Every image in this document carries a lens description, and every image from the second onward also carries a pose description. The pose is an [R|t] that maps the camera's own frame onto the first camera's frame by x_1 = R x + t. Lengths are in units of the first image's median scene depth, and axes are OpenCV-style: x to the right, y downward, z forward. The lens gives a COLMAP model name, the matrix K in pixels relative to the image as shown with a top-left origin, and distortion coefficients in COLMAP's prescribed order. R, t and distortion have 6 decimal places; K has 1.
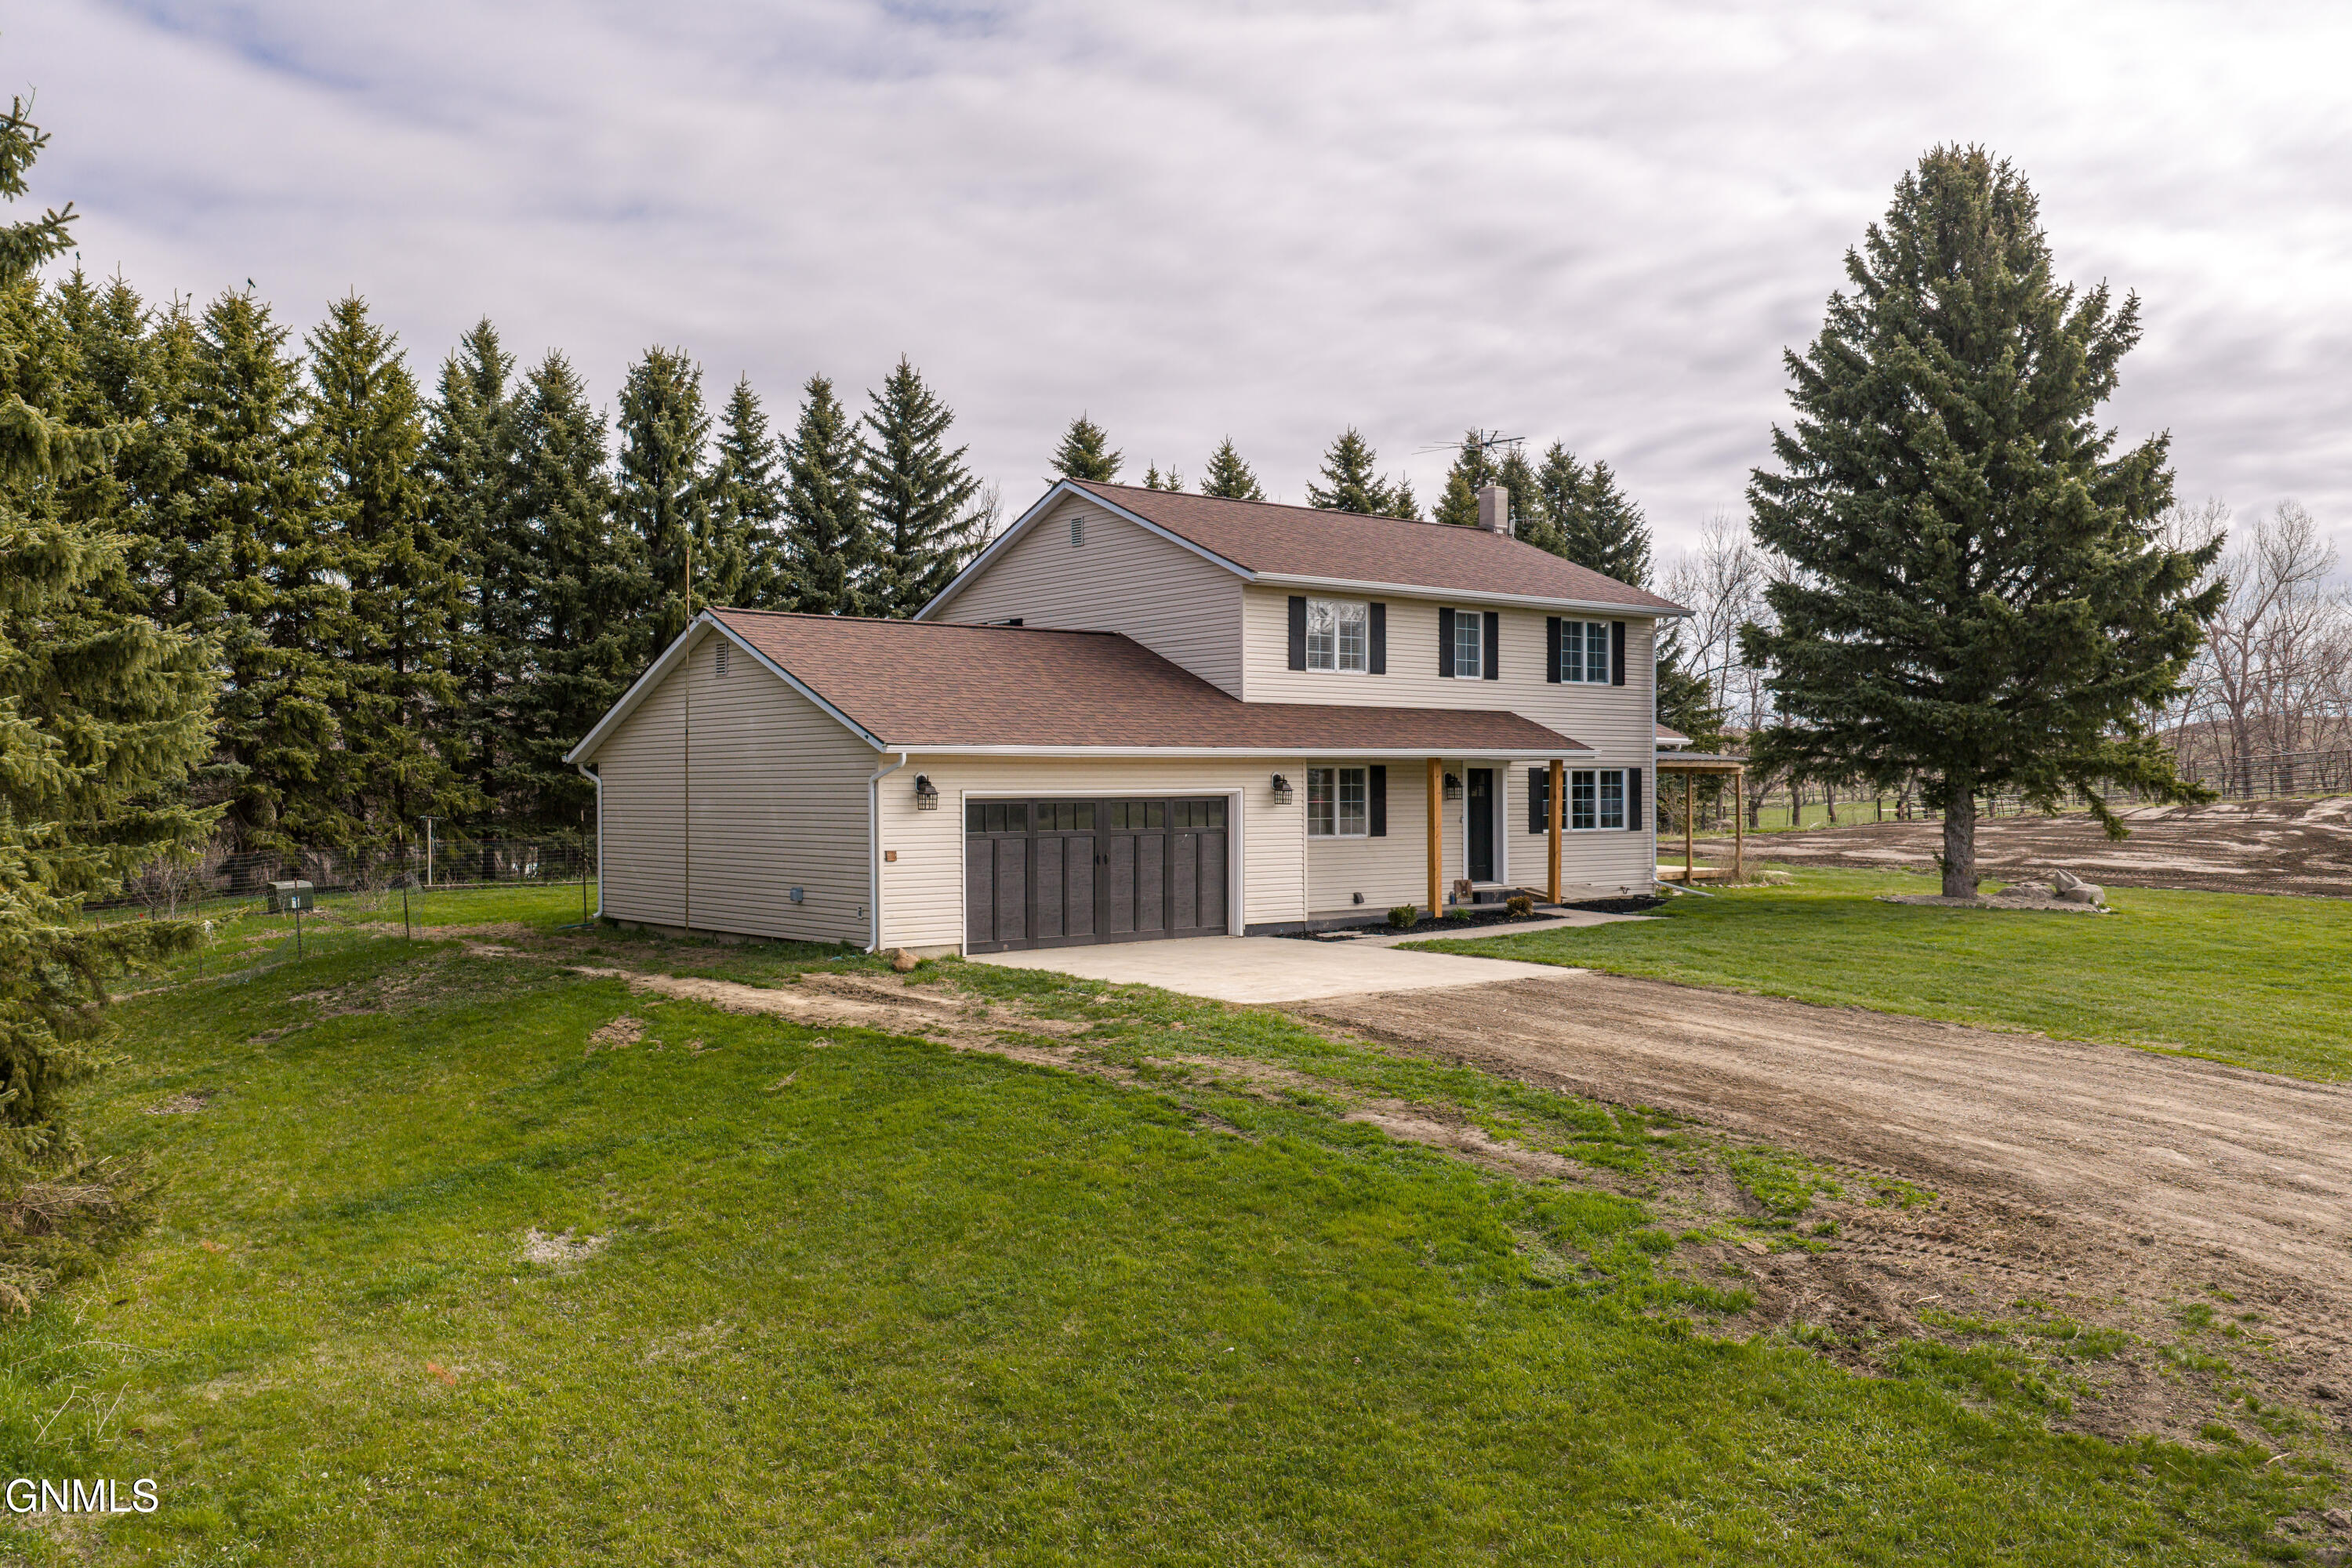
lens RADIAL K [[2073.3, 0, 1176.0], [0, 2073.3, 784.0], [0, 0, 1]] dist [0.003518, 0.002966]
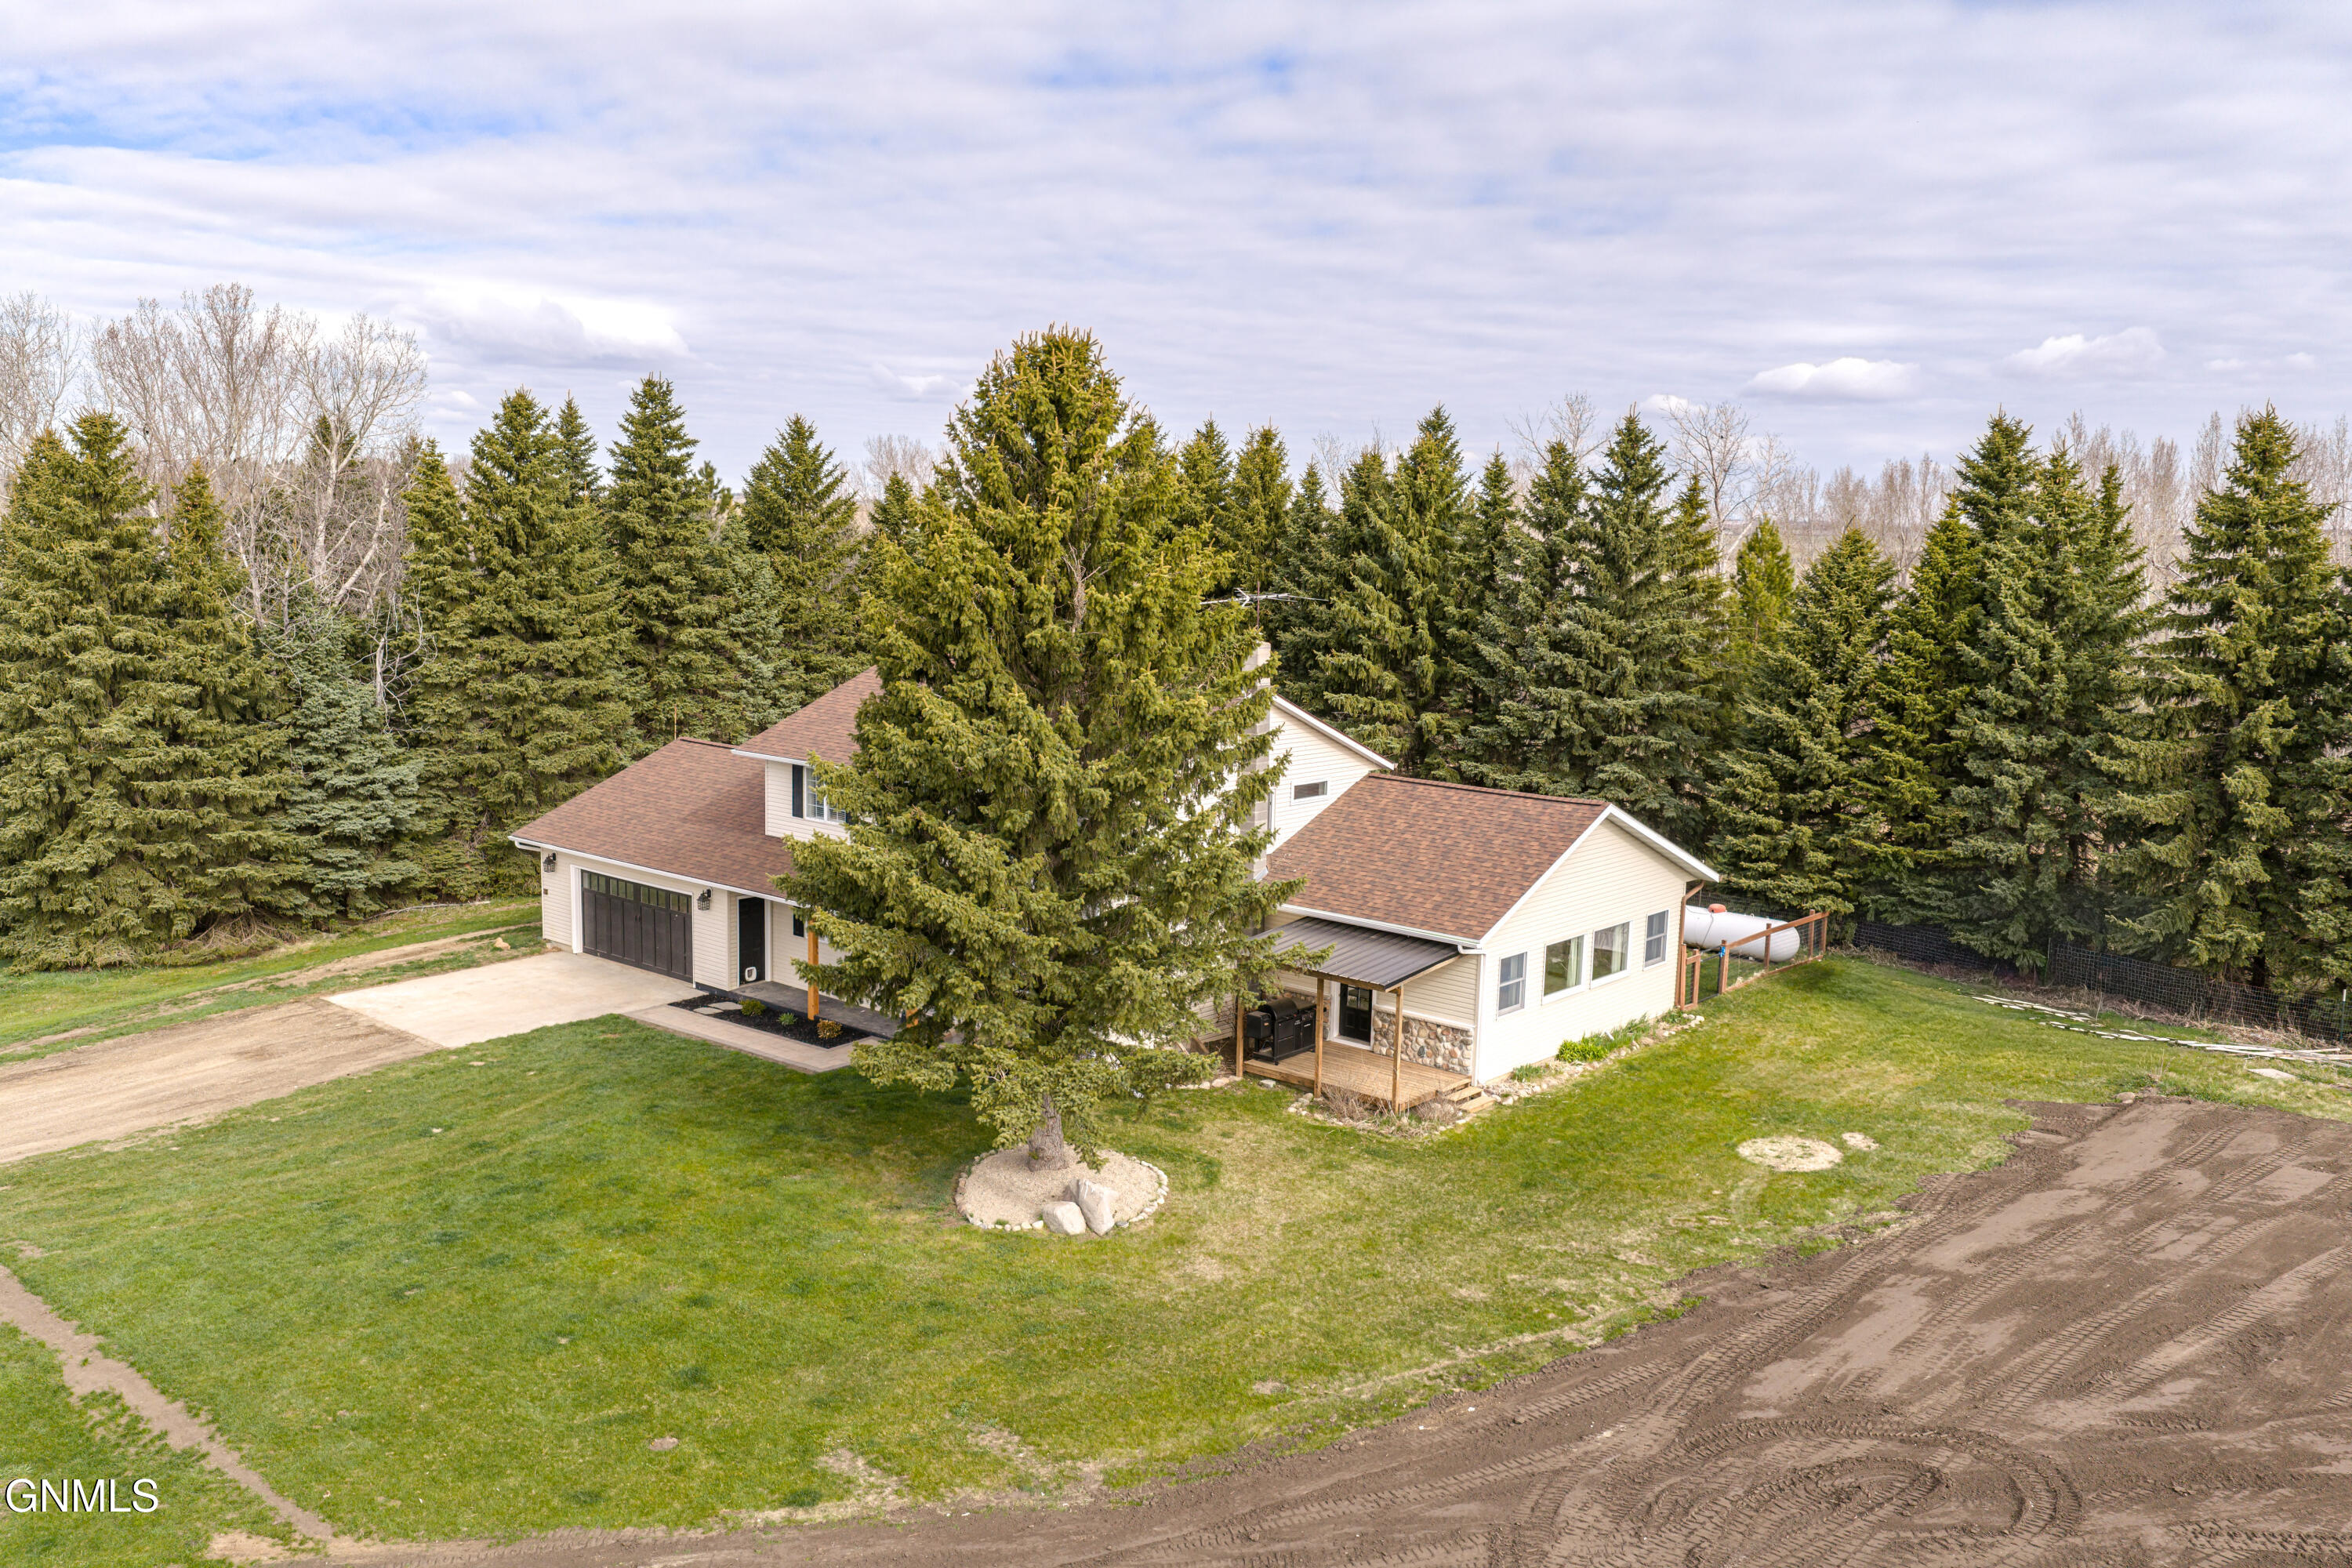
lens RADIAL K [[1940.5, 0, 1178.4], [0, 1940.5, 825.5], [0, 0, 1]] dist [0.002973, -0.017541]
pose [[0.146560, 0.172598, -0.974028, 1.314686], [-0.018539, 0.984967, 0.171747, -0.268129], [0.989028, -0.007113, 0.147556, 1.032839]]
